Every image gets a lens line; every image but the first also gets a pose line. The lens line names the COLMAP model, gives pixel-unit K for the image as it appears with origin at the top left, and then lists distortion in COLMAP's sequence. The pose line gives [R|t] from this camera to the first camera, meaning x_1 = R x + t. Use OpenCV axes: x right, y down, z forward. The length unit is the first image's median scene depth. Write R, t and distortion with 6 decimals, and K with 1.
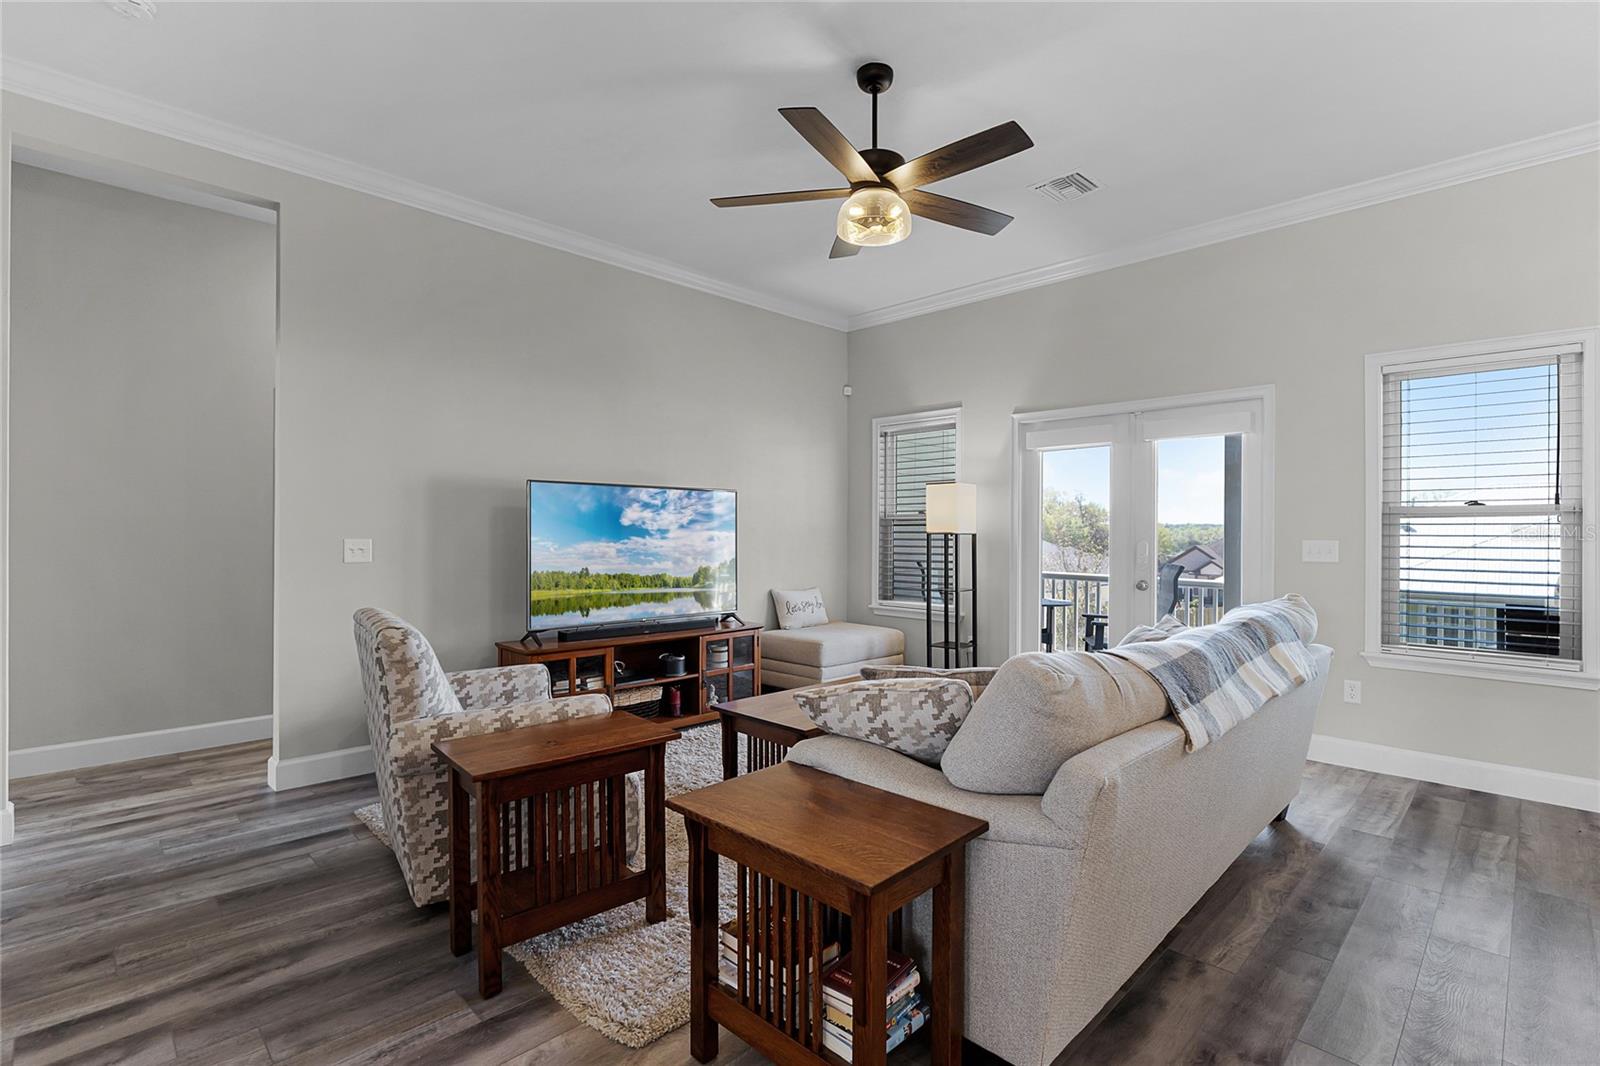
lens RADIAL K [[734.0, 0, 803.1], [0, 734.0, 538.8], [0, 0, 1]] dist [-0.008944, 0.003422]
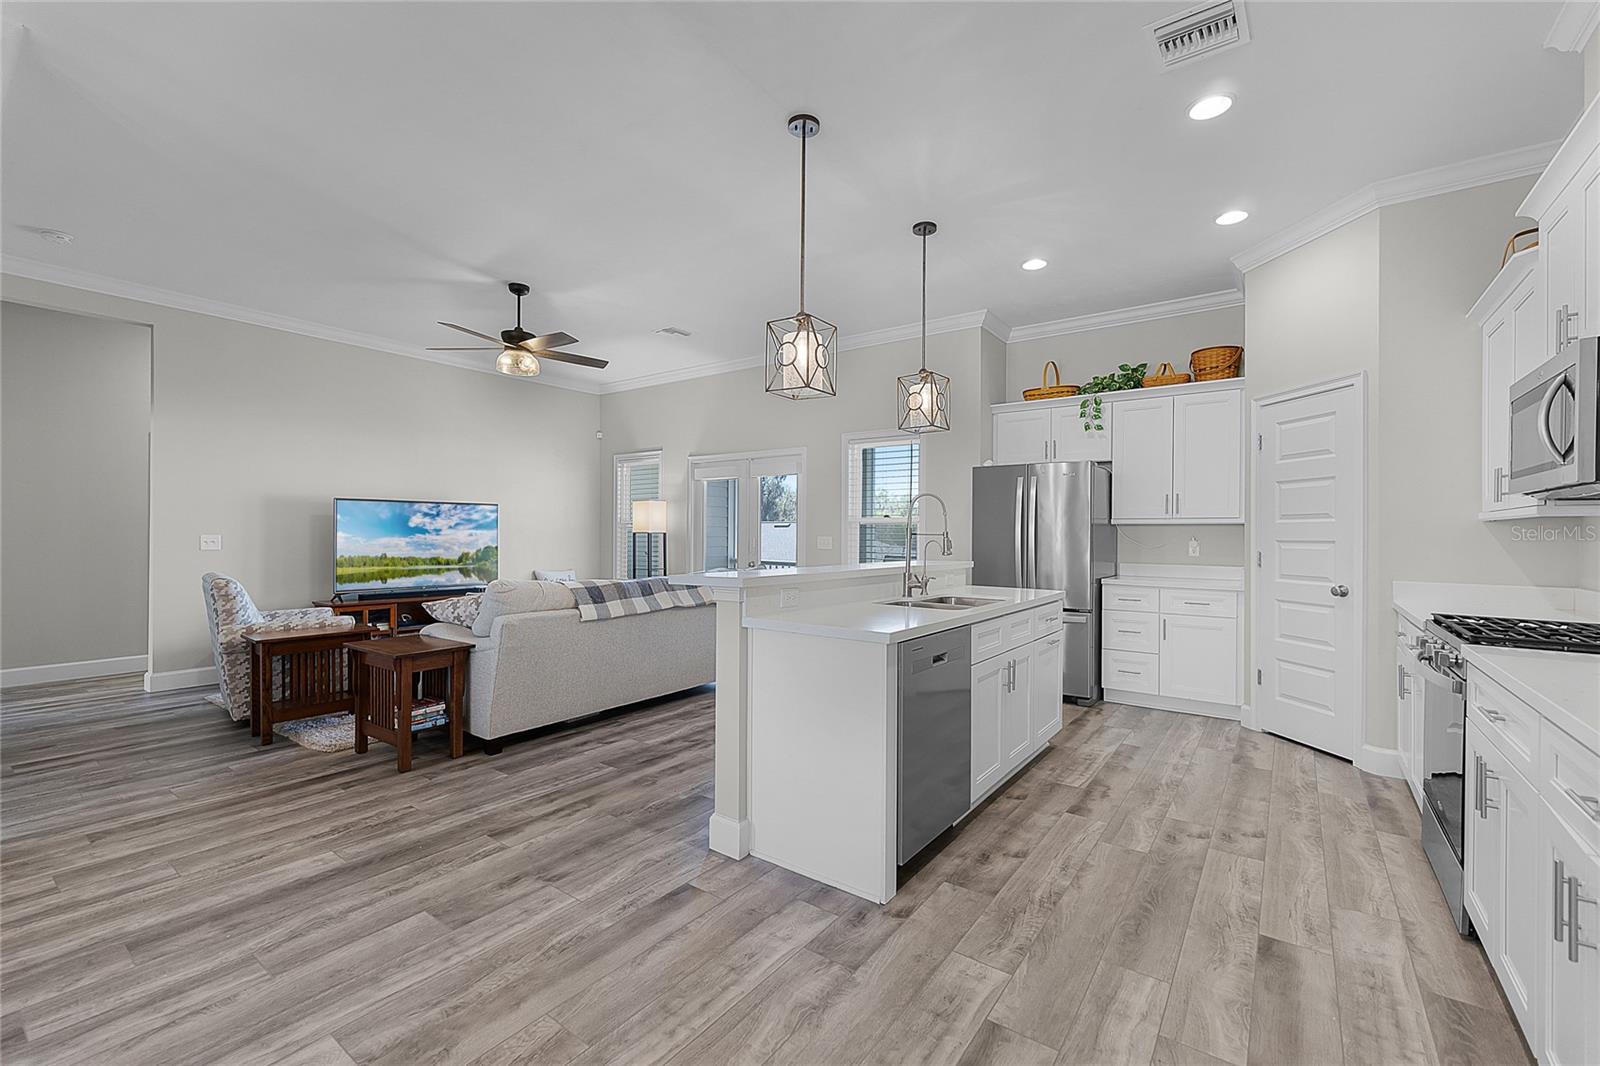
lens RADIAL K [[669.5, 0, 803.2], [0, 669.5, 535.7], [0, 0, 1]] dist [-0.003262, 0.001379]
pose [[0.987853, 0.000986, 0.155386, 0.401316], [0.000069, 0.999977, -0.006780, 0.010214], [-0.155389, 0.006708, 0.987831, -0.579168]]
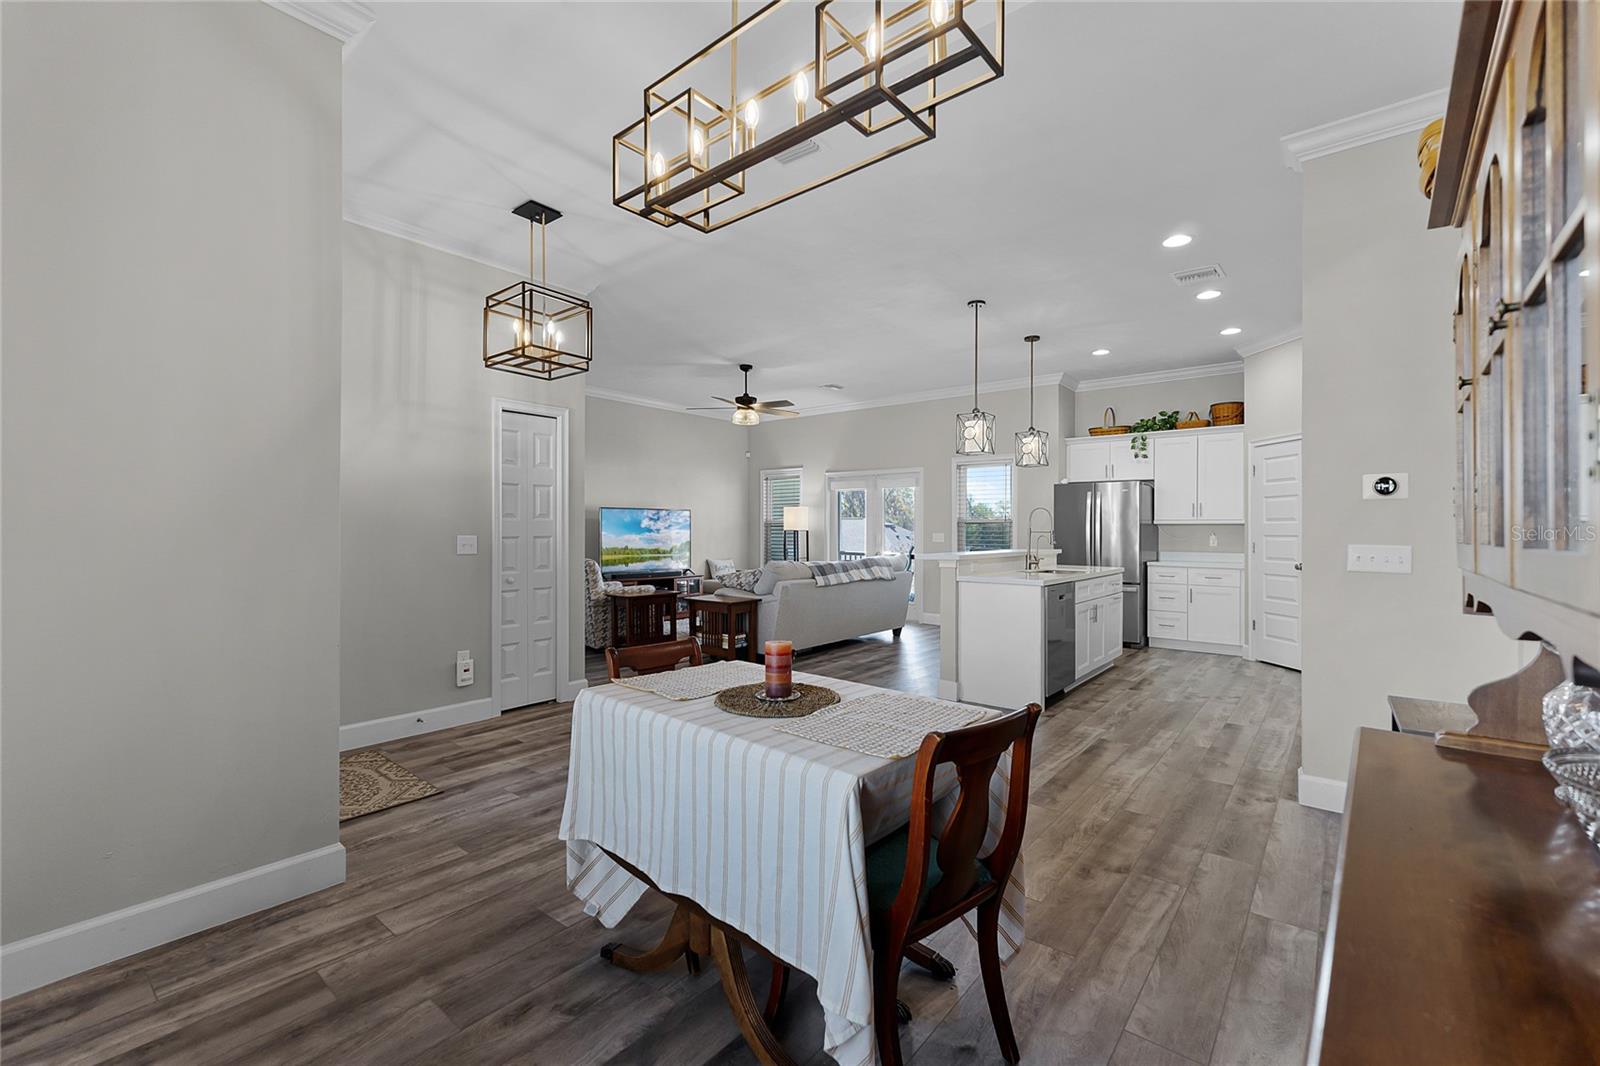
lens RADIAL K [[669.5, 0, 801.4], [0, 669.5, 531.5], [0, 0, 1]] dist [-0.003262, 0.001379]
pose [[0.994750, -0.001547, 0.102323, 0.033908], [0.002273, 0.999973, -0.006979, 0.010535], [-0.102309, 0.007175, 0.994727, -1.131846]]
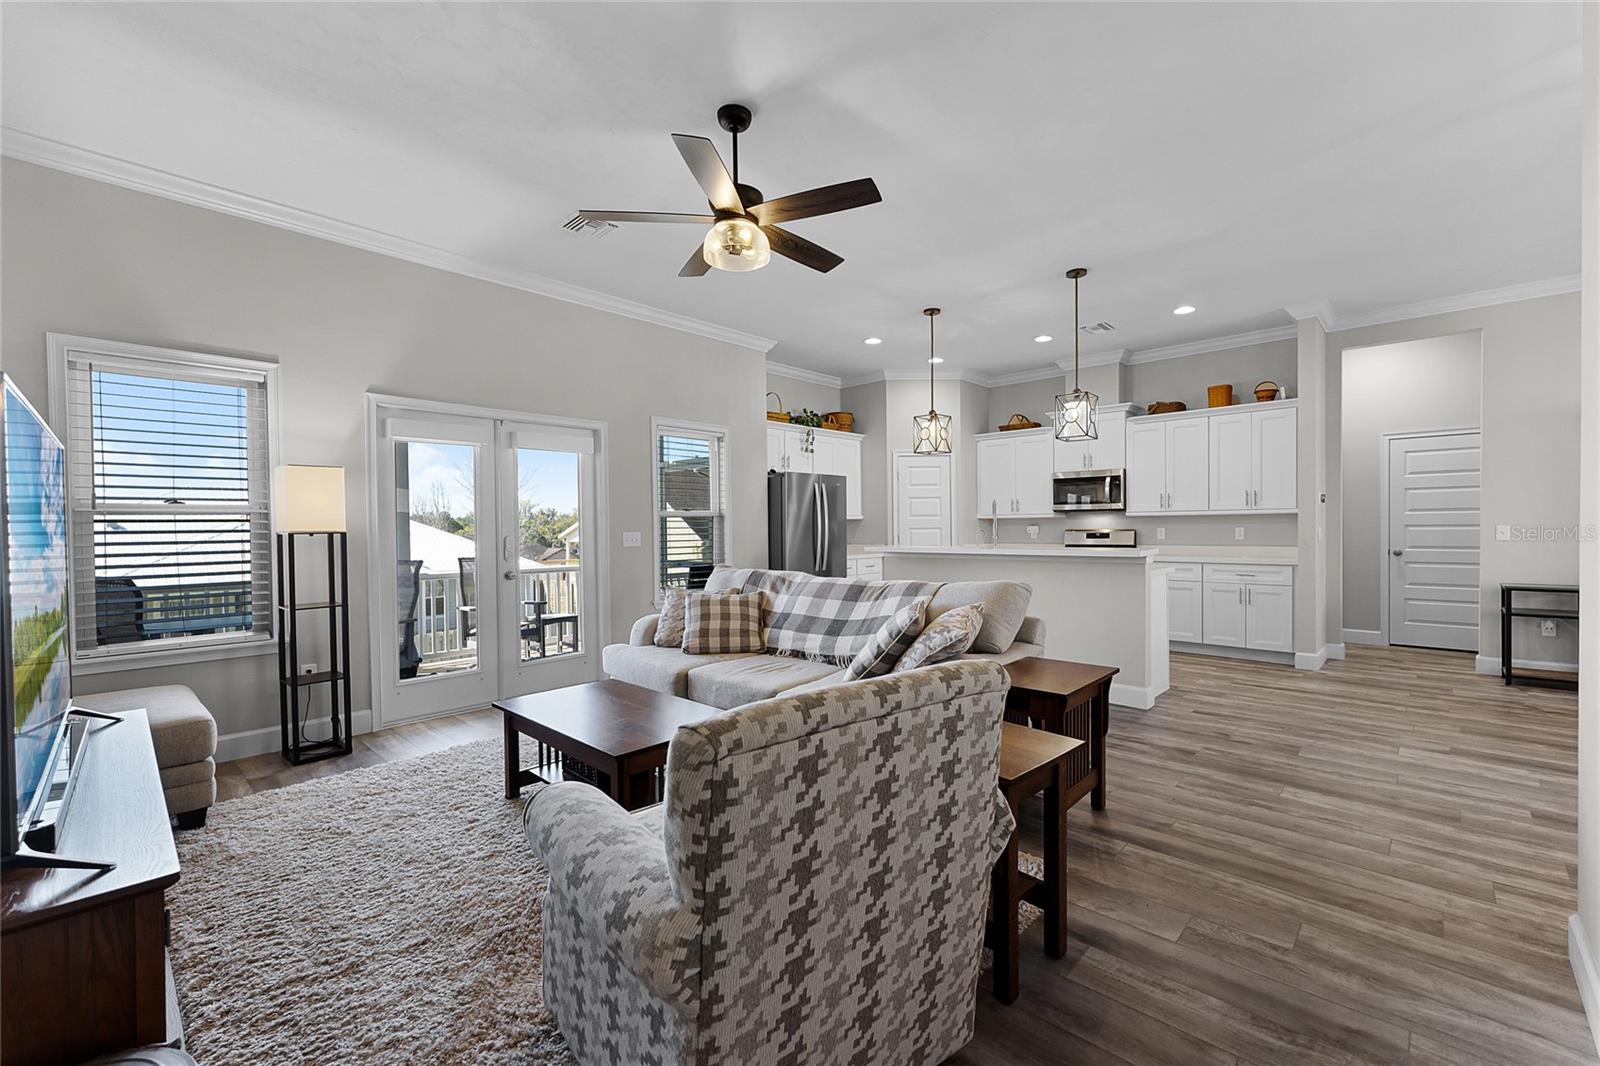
lens RADIAL K [[669.5, 0, 815.0], [0, 669.5, 526.1], [0, 0, 1]] dist [-0.003262, 0.001379]
pose [[-0.033650, -0.003581, 0.999427, -0.672724], [0.019683, 0.999797, 0.004245, -0.009282], [-0.999240, 0.019814, -0.033573, 0.660657]]
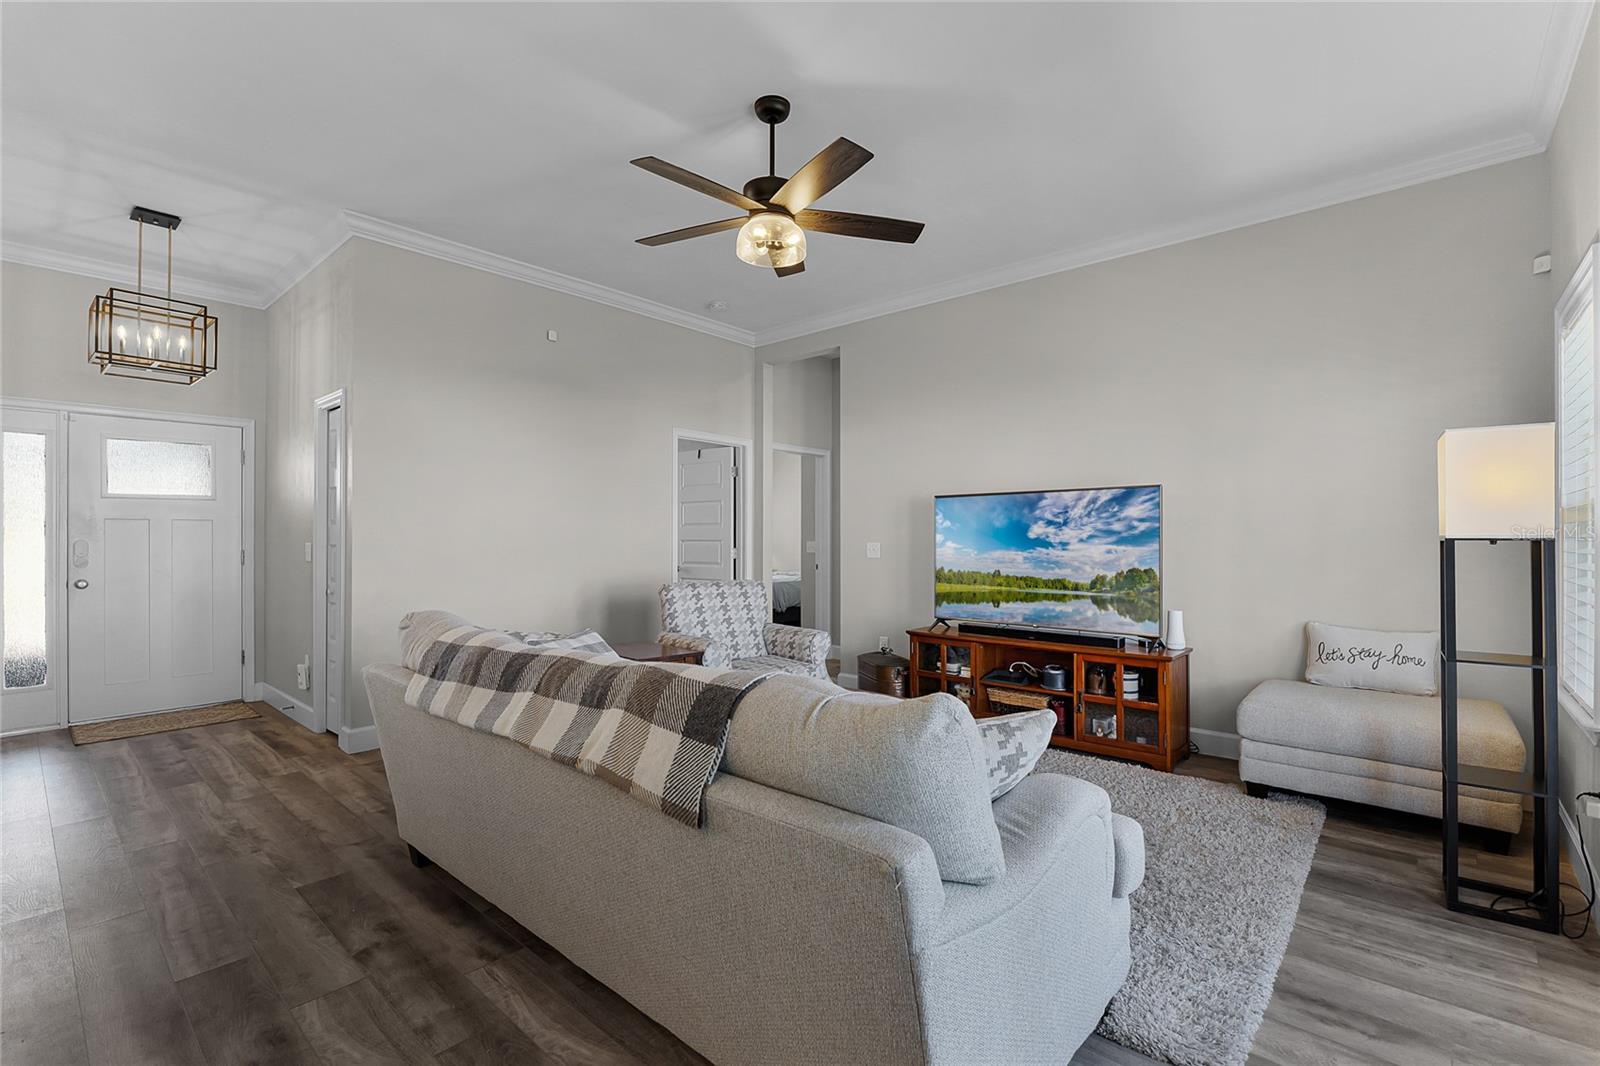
lens RADIAL K [[734.0, 0, 816.4], [0, 734.0, 540.3], [0, 0, 1]] dist [-0.008944, 0.003422]
pose [[0.062869, -0.000254, -0.998022, 0.842712], [-0.011665, 0.999931, -0.000990, -0.000725], [0.997954, 0.011704, 0.062862, 0.703506]]
